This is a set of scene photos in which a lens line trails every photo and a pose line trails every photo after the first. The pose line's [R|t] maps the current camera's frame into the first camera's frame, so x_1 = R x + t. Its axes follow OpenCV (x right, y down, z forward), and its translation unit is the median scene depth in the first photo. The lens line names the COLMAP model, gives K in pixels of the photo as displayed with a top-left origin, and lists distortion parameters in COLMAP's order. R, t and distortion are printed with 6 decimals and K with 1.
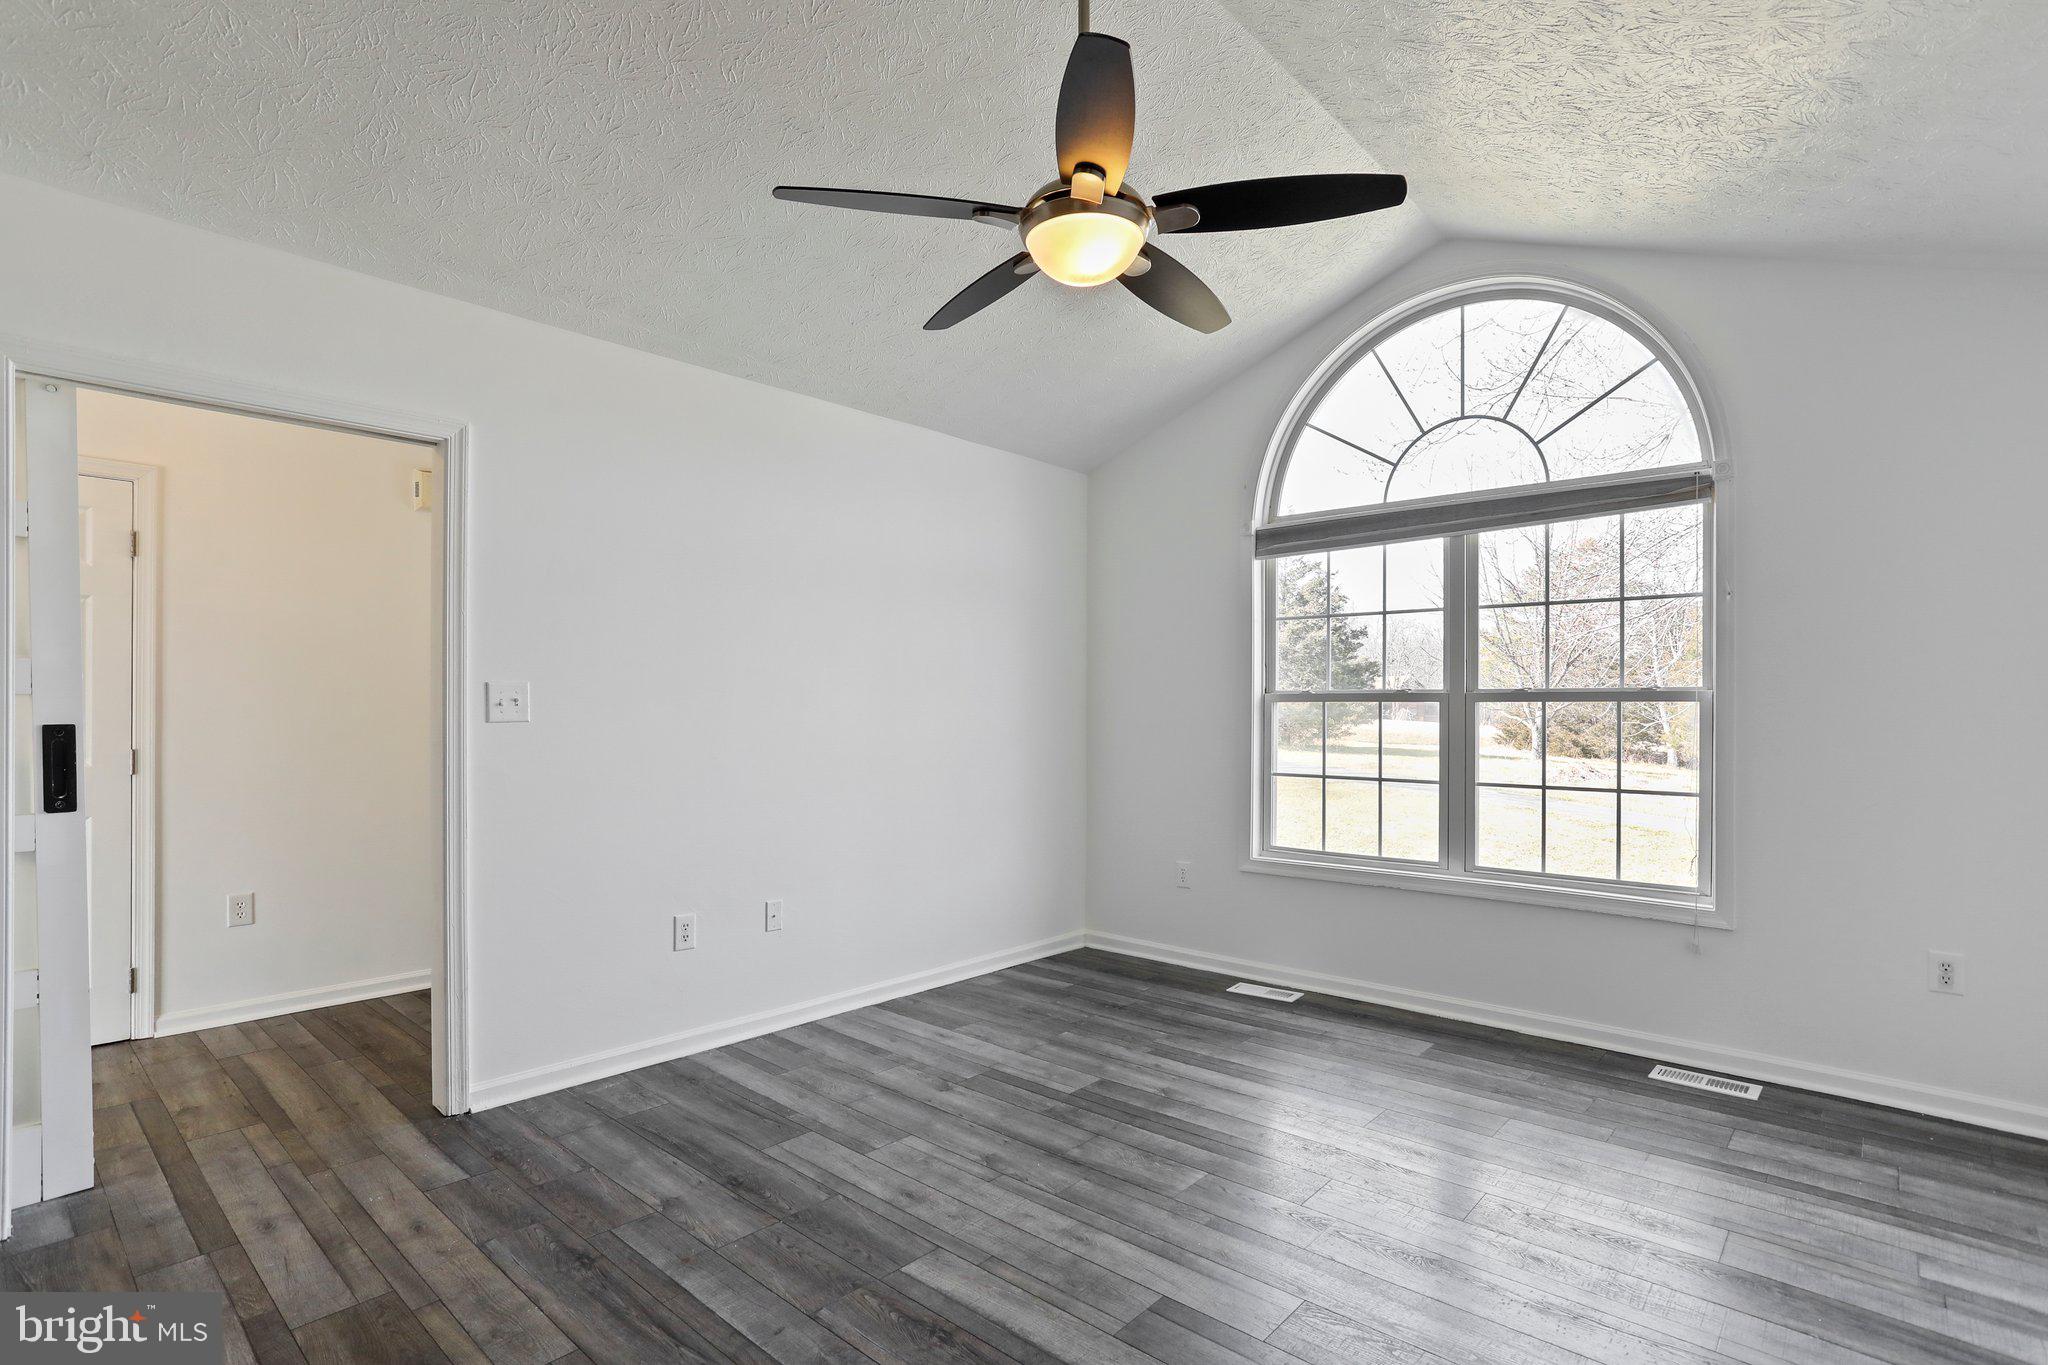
lens RADIAL K [[986.9, 0, 1008.2], [0, 986.9, 696.4], [0, 0, 1]] dist [0.001096, 0.000105]
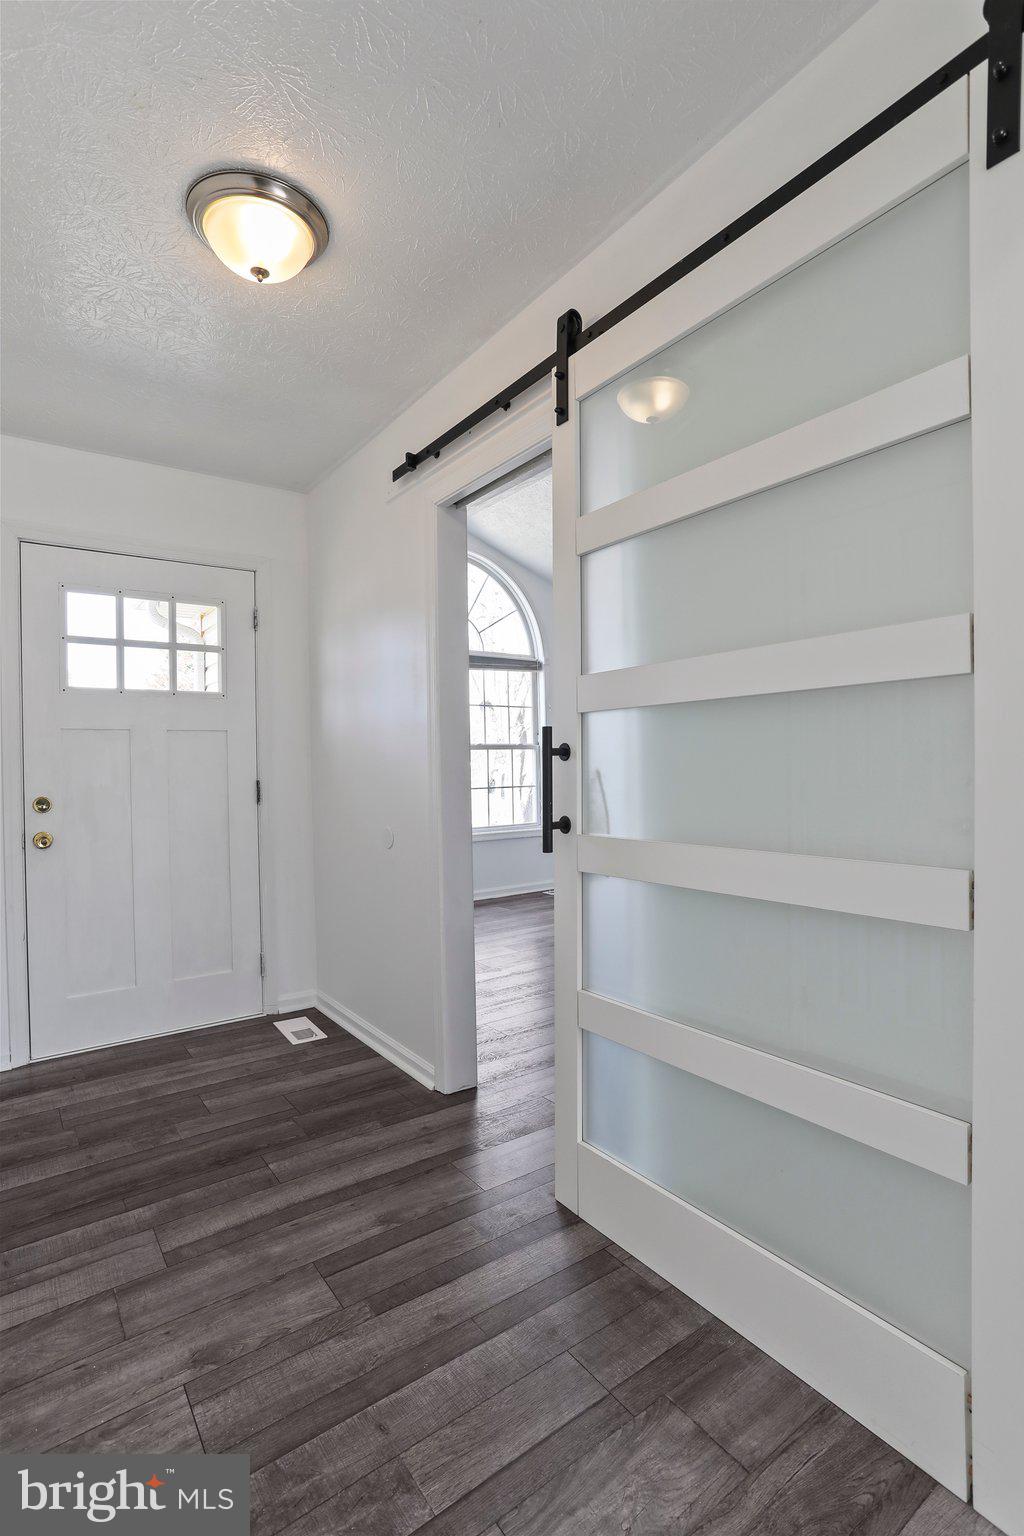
lens RADIAL K [[740.2, 0, 511.8], [0, 740.2, 766.8], [0, 0, 1]] dist [0.001096, 0.000105]
pose [[0.208269, -0.008753, 0.978032, -0.948245], [0.015801, 0.999860, 0.005583, 0.031094], [-0.977944, 0.014291, 0.208378, 0.520385]]
